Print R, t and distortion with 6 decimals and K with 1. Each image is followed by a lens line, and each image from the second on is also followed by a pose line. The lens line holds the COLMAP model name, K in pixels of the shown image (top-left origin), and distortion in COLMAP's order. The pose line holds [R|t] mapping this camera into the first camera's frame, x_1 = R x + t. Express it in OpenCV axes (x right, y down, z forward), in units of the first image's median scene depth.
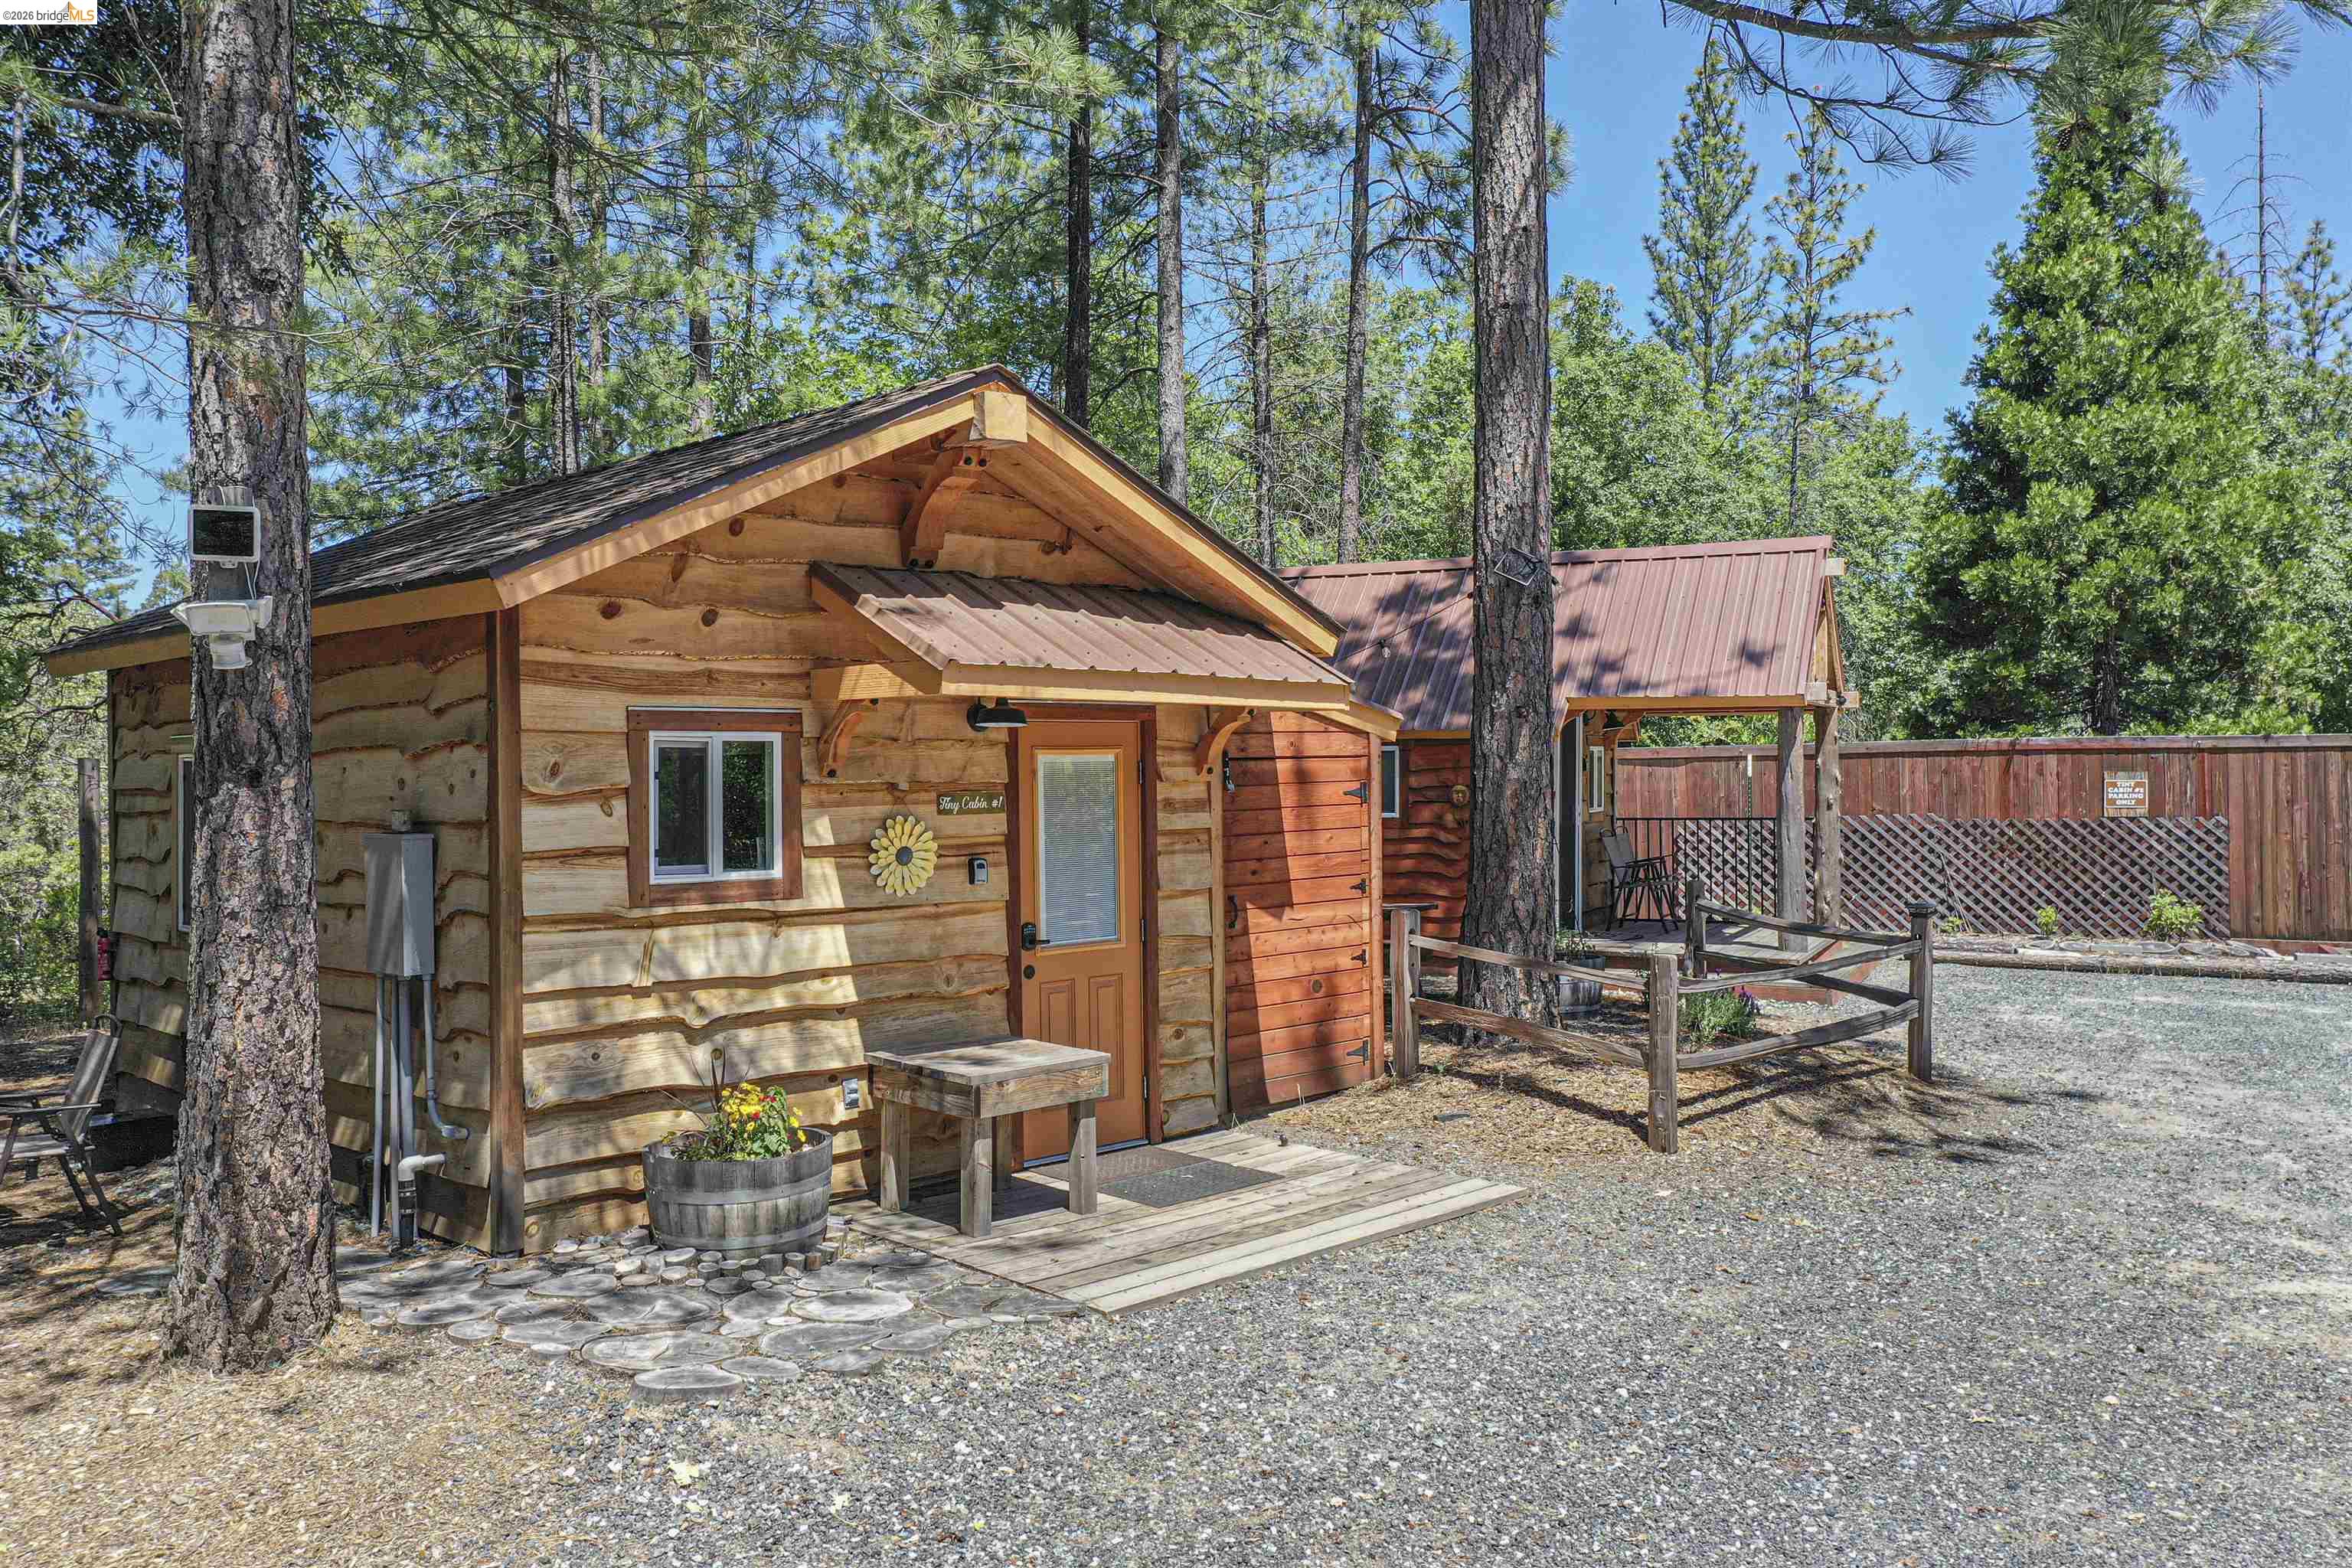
lens RADIAL K [[1885.1, 0, 1176.0], [0, 1885.1, 784.0], [0, 0, 1]] dist [-0.001371, -0.001271]
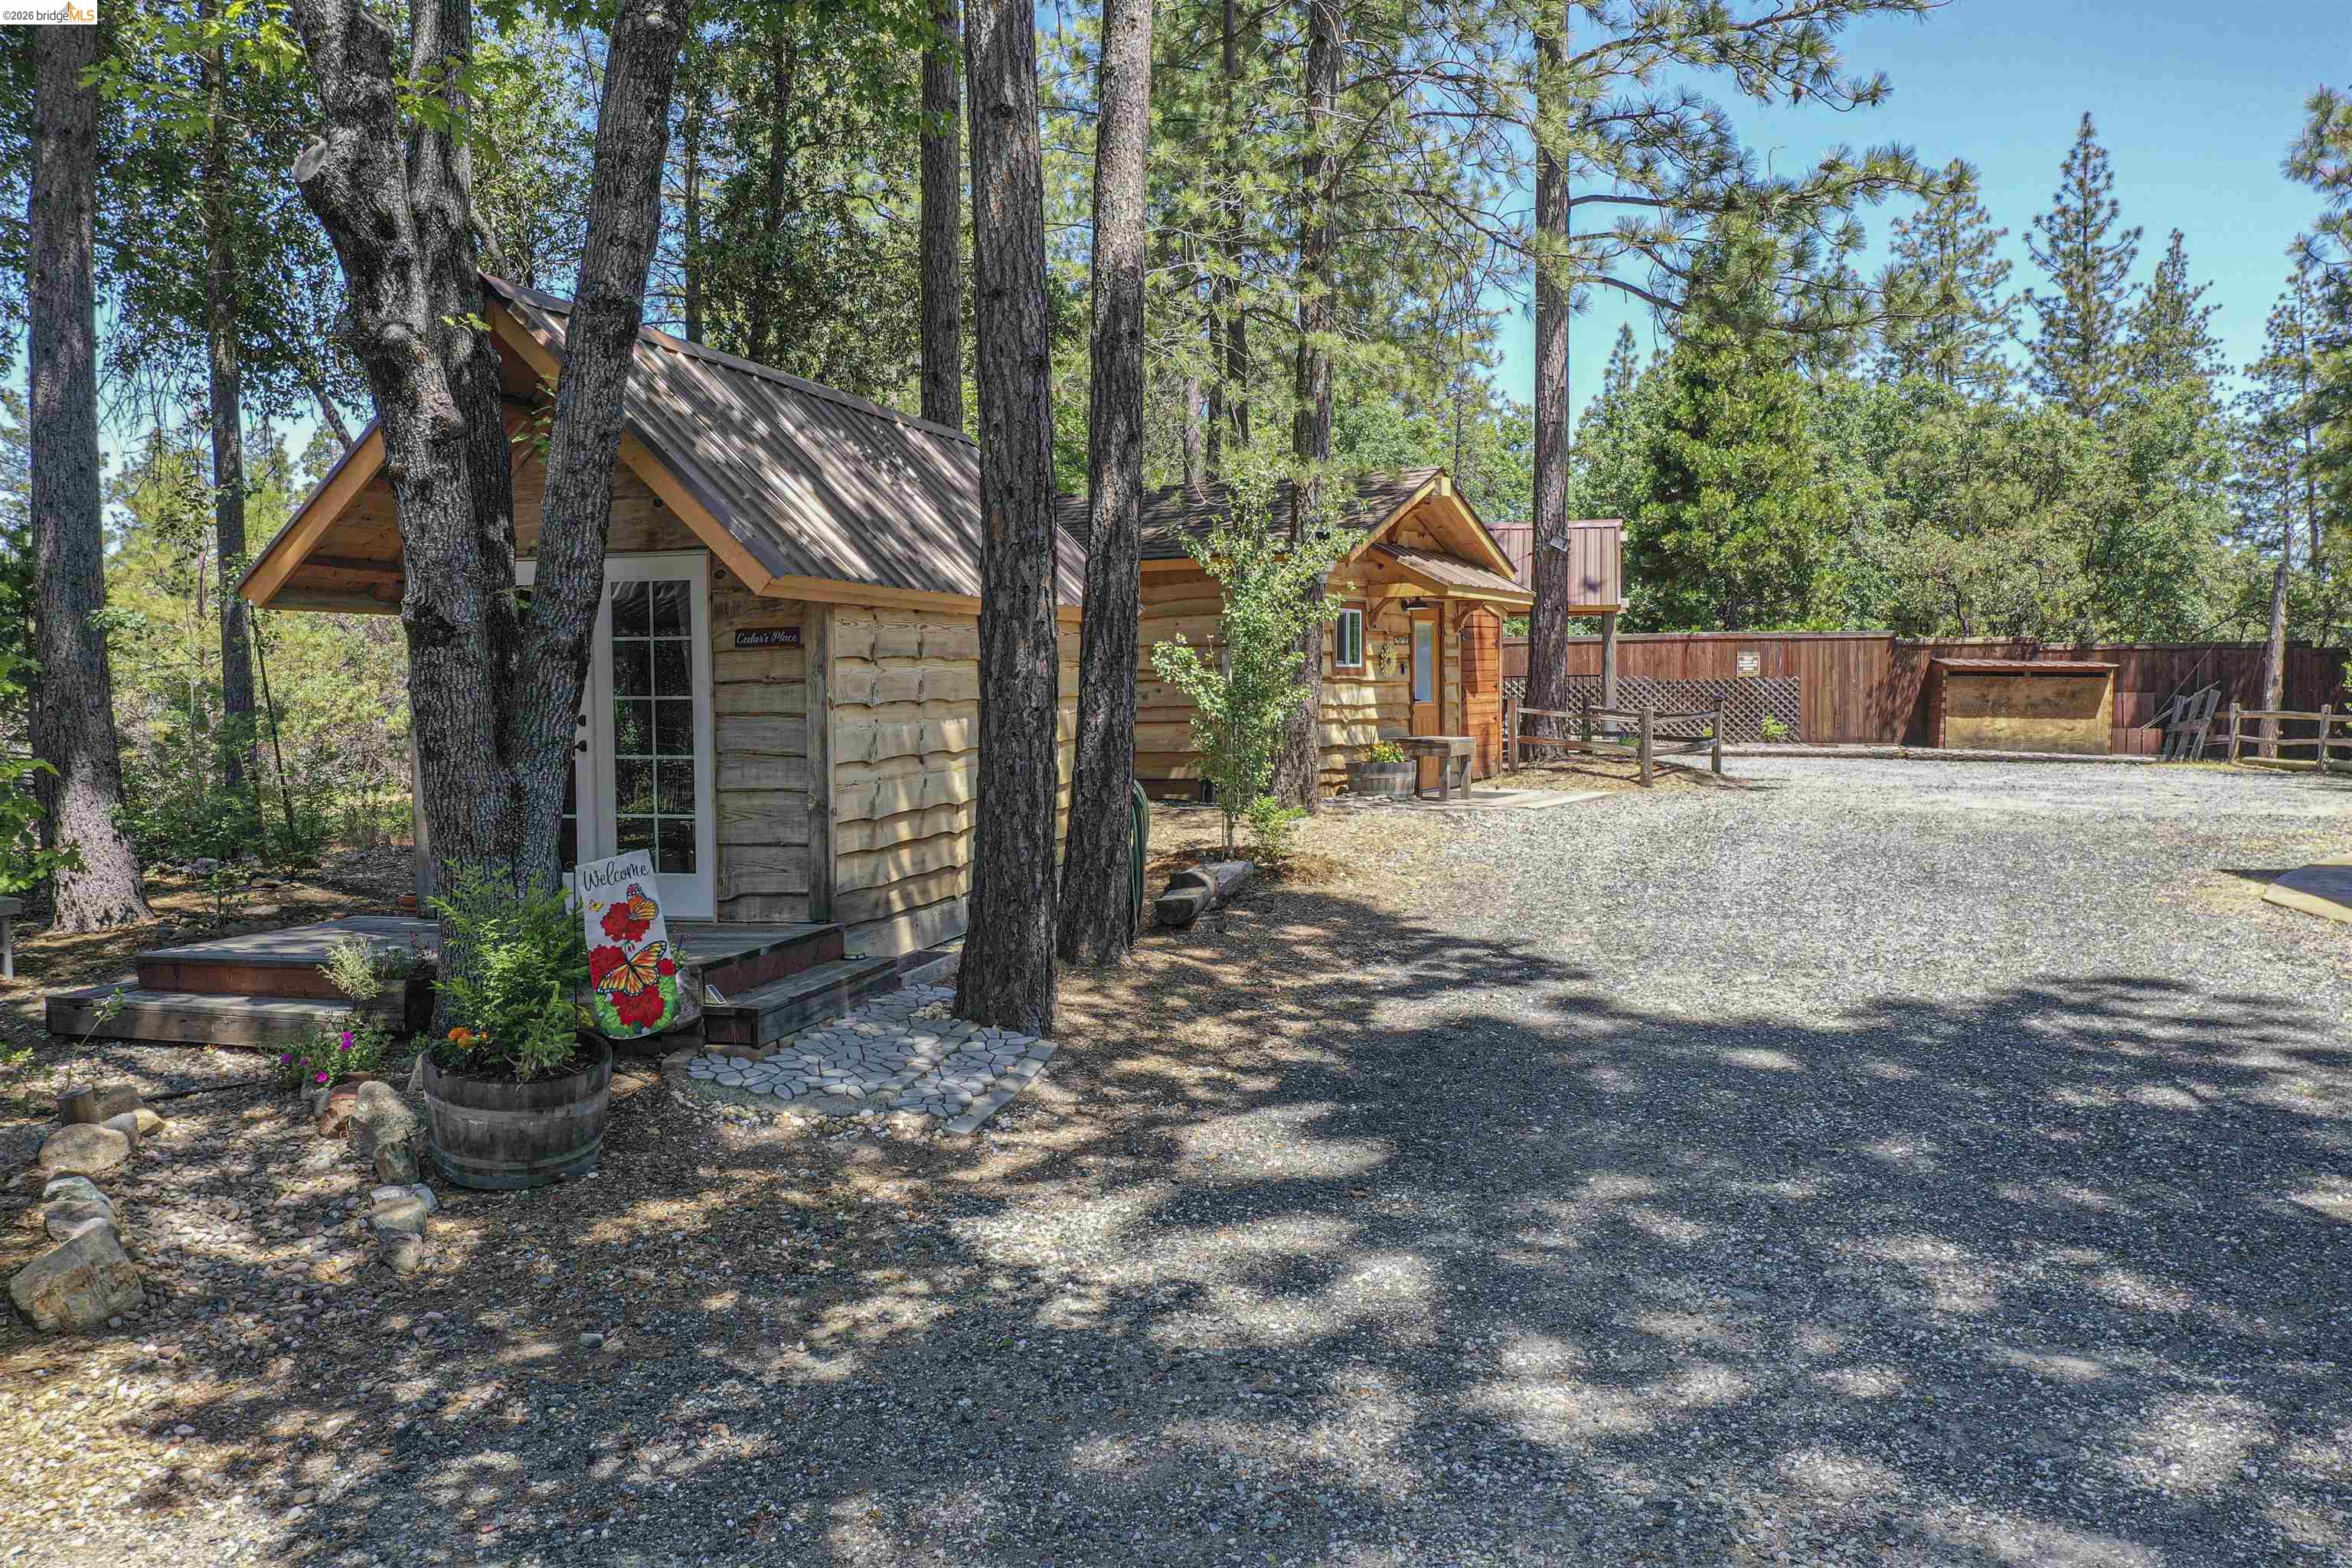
lens RADIAL K [[1885.1, 0, 1176.0], [0, 1885.1, 784.0], [0, 0, 1]] dist [-0.001371, -0.001271]
pose [[0.969092, -0.011161, 0.246446, -0.467788], [0.000821, 0.999116, 0.042020, 0.043420], [-0.246697, -0.040519, 0.968245, -0.608182]]
